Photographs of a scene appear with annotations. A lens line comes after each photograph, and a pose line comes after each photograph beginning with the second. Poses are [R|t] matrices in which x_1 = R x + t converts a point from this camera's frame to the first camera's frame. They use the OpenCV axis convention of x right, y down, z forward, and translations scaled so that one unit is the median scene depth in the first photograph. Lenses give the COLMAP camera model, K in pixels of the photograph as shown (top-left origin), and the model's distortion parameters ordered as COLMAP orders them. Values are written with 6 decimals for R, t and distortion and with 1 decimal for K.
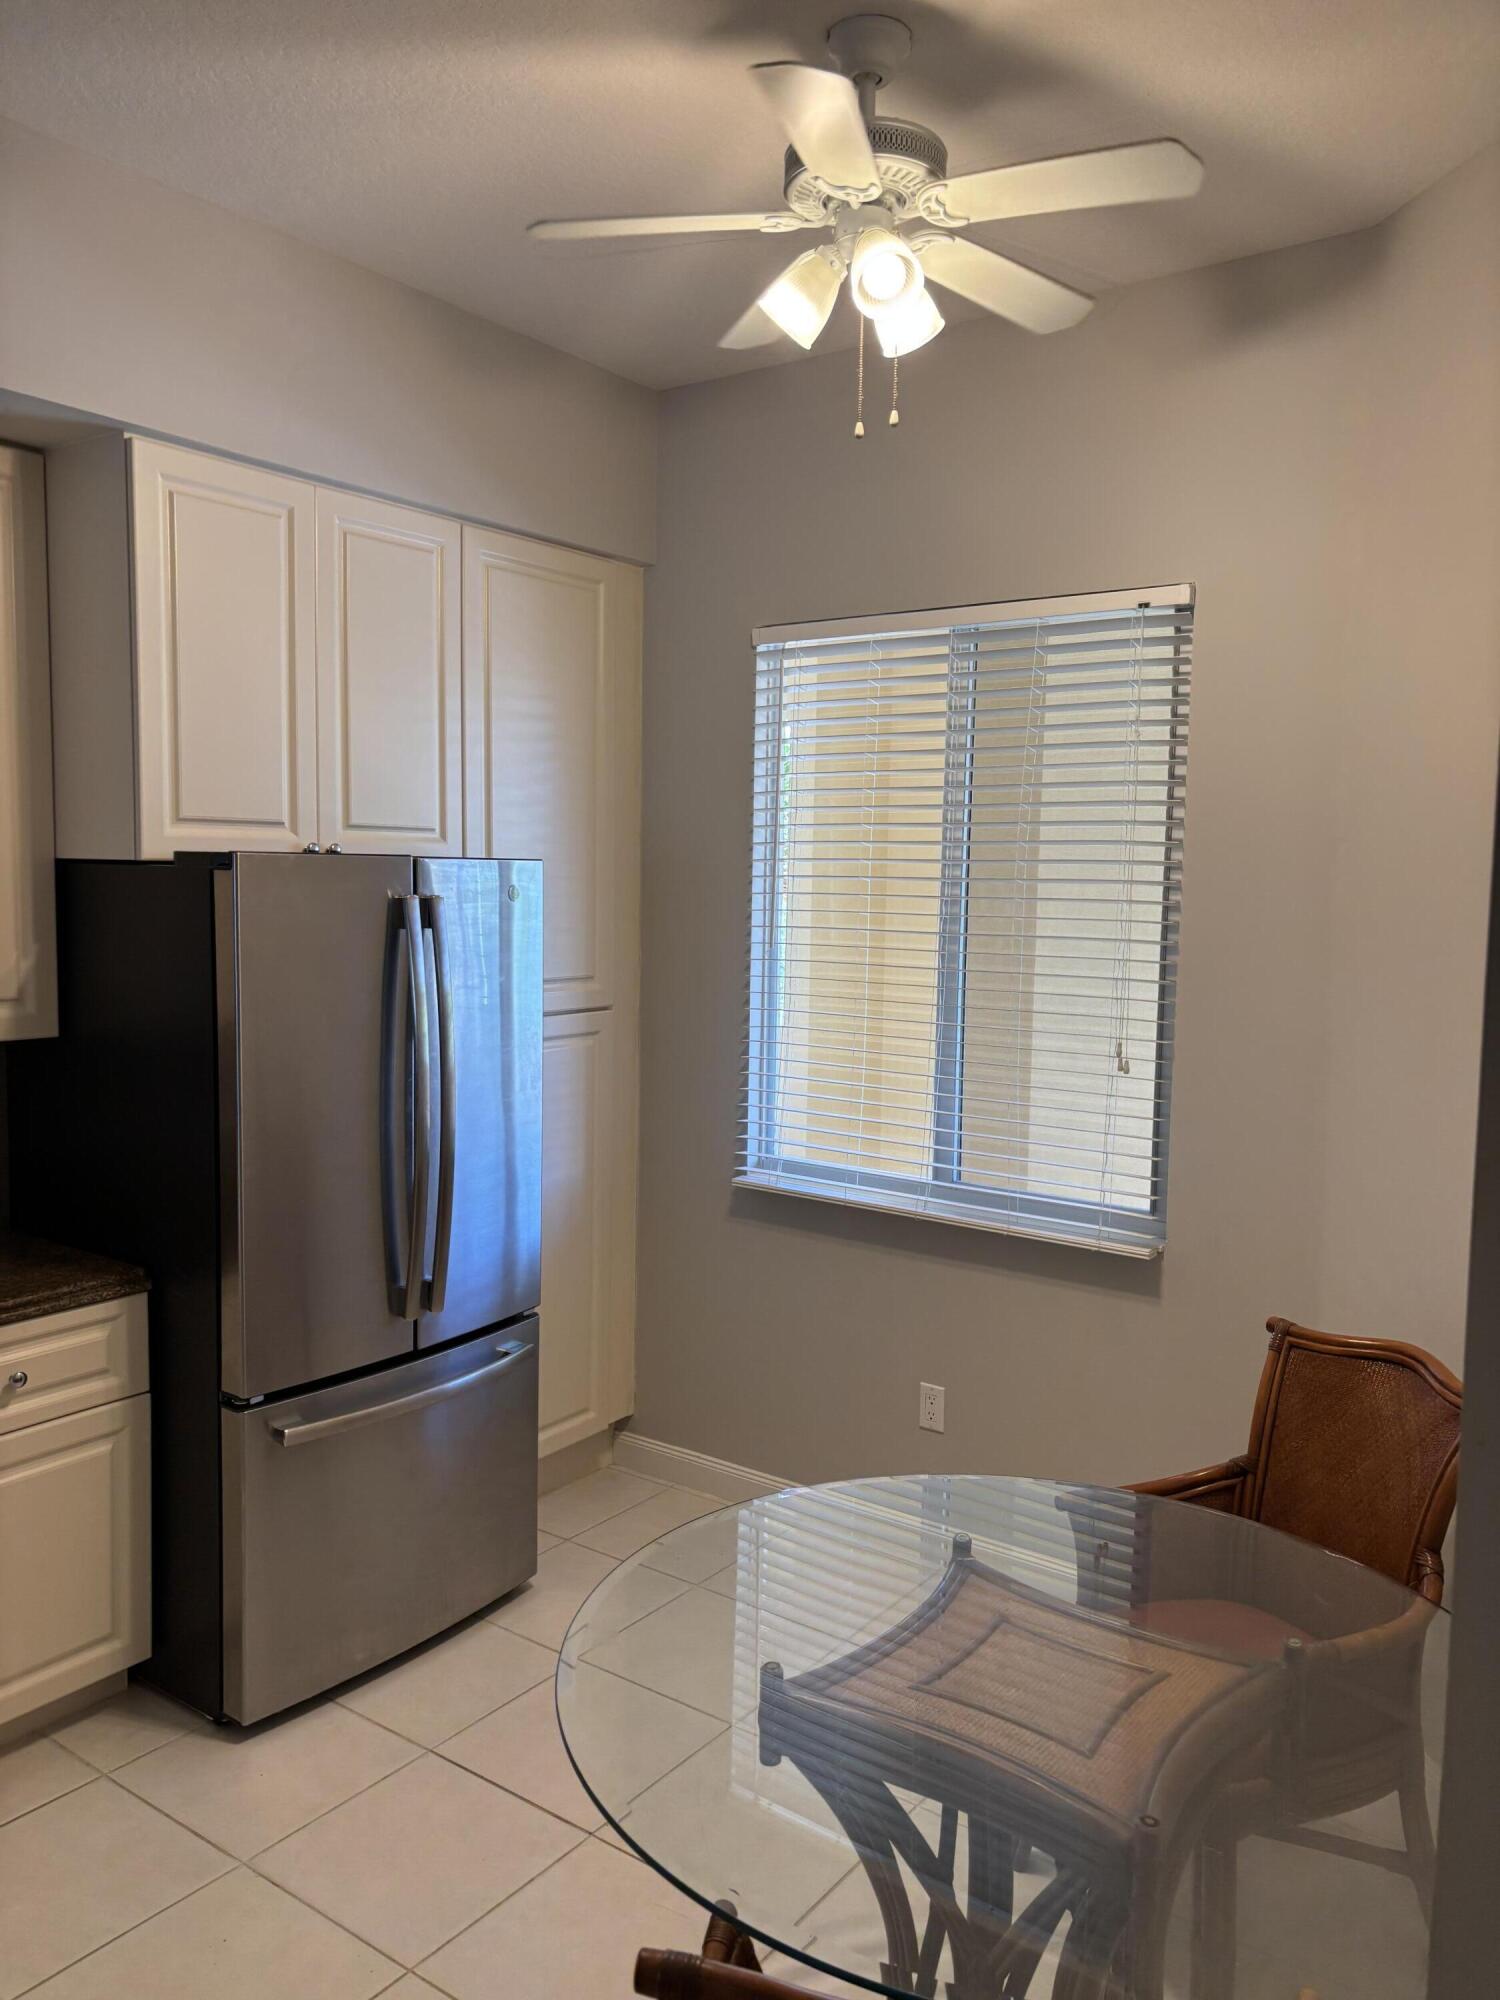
lens RADIAL K [[1516.8, 0, 757.9], [0, 1516.8, 995.4], [0, 0, 1]] dist [0.043879, -0.044397]
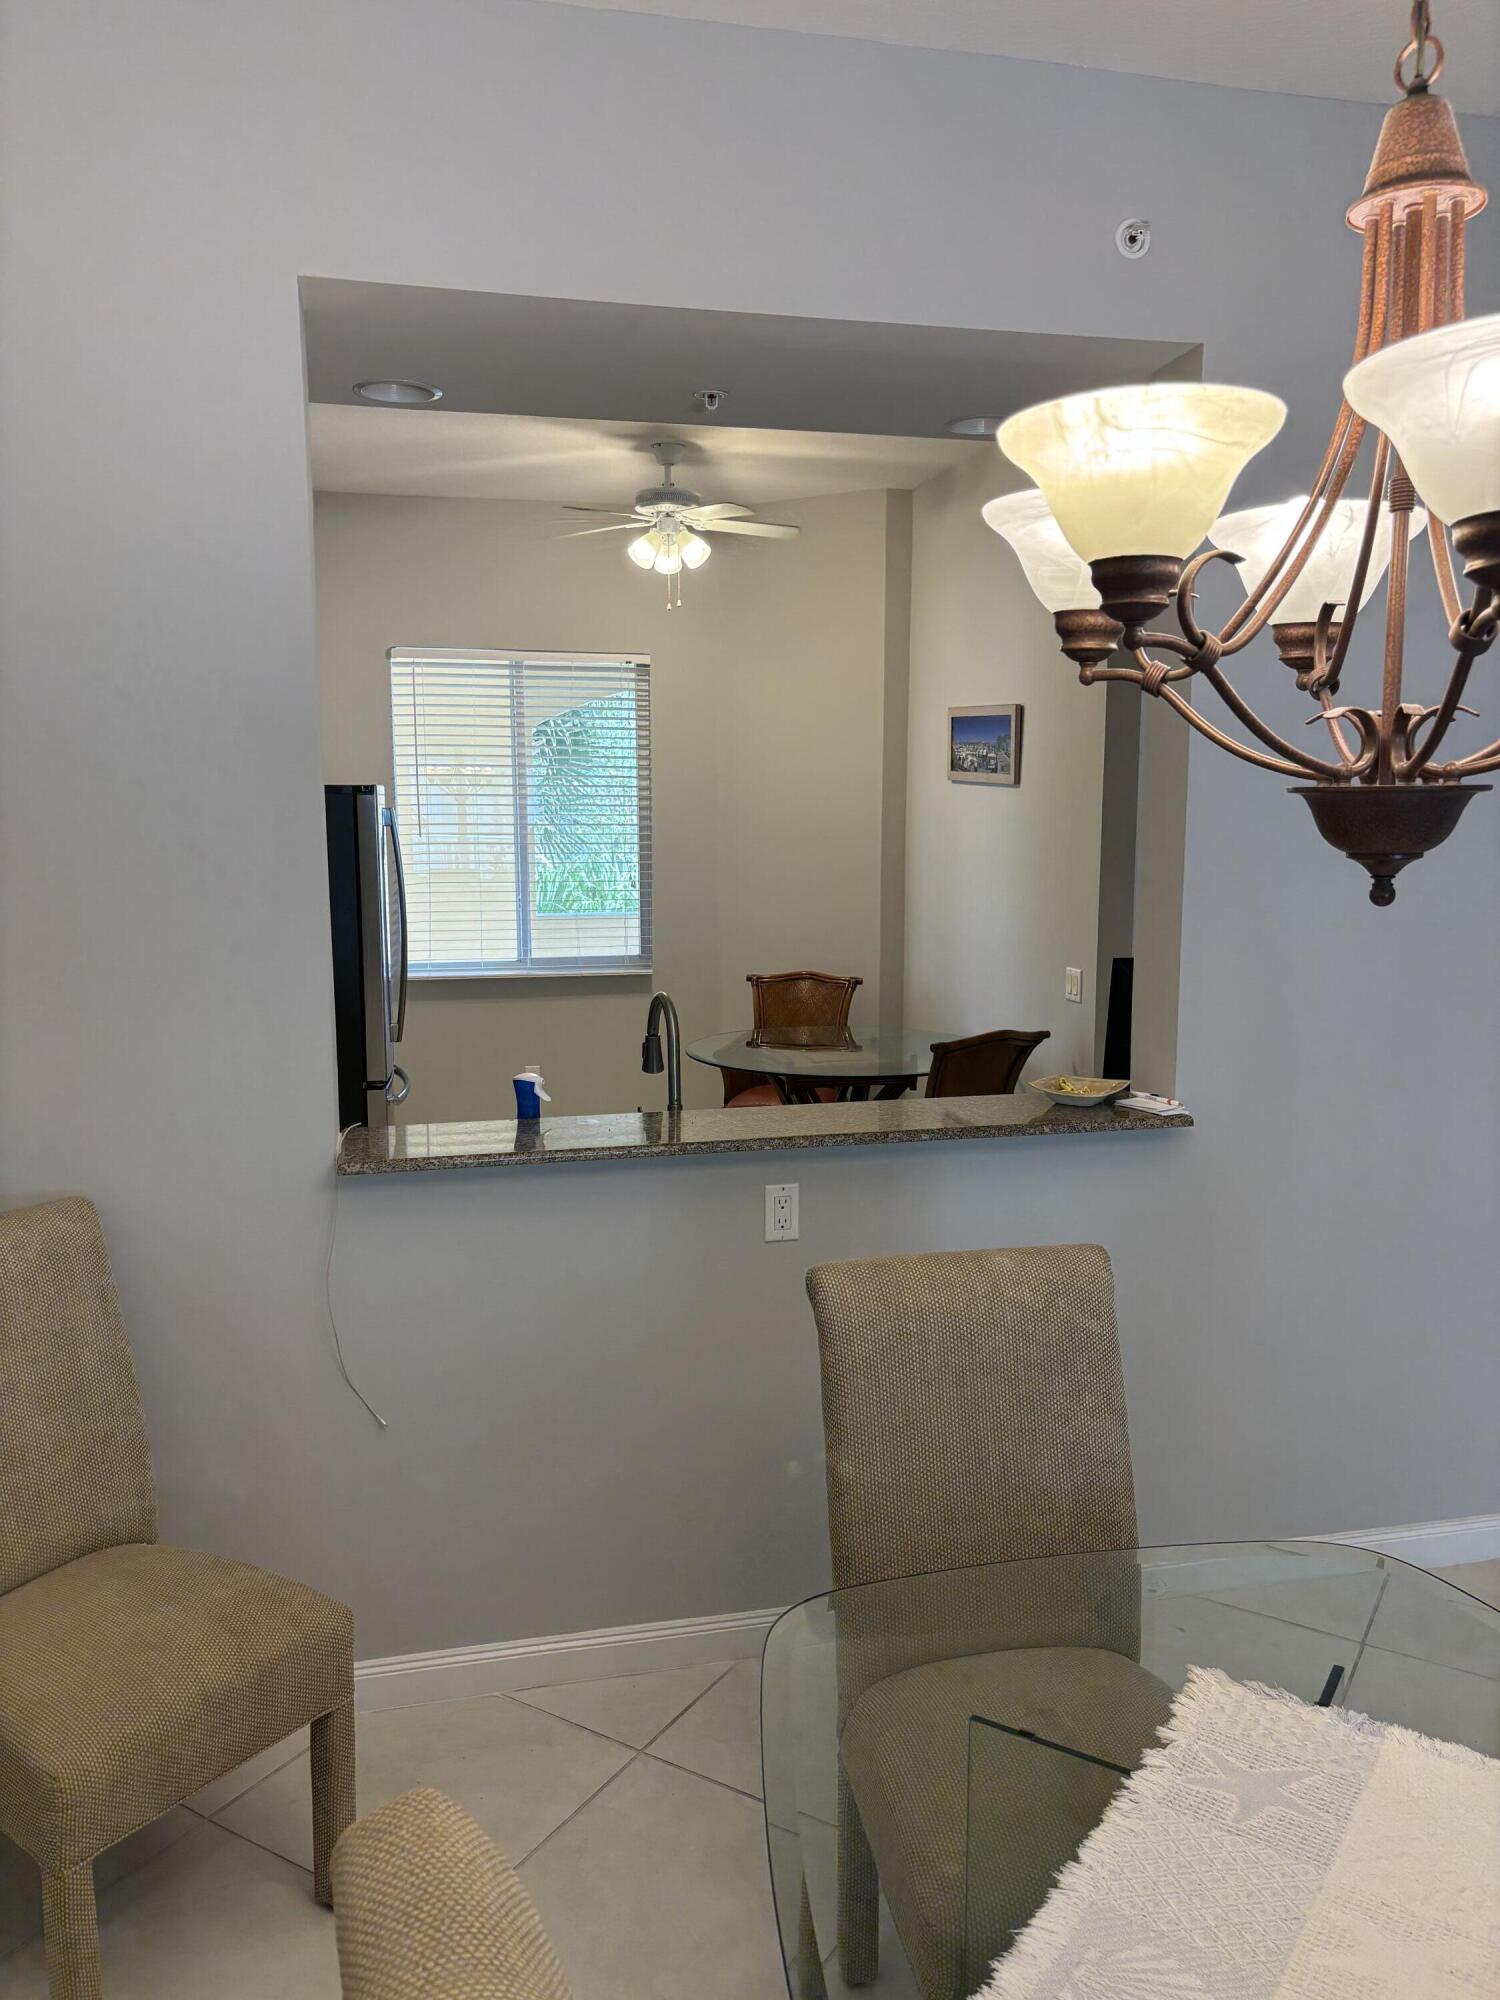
lens RADIAL K [[1516.8, 0, 751.1], [0, 1516.8, 988.0], [0, 0, 1]] dist [0.043879, -0.044397]
pose [[0.631040, -0.108055, 0.768188, -1.285885], [0.067626, 0.994144, 0.084286, 0.023509], [-0.772797, -0.001238, 0.634652, -0.452266]]
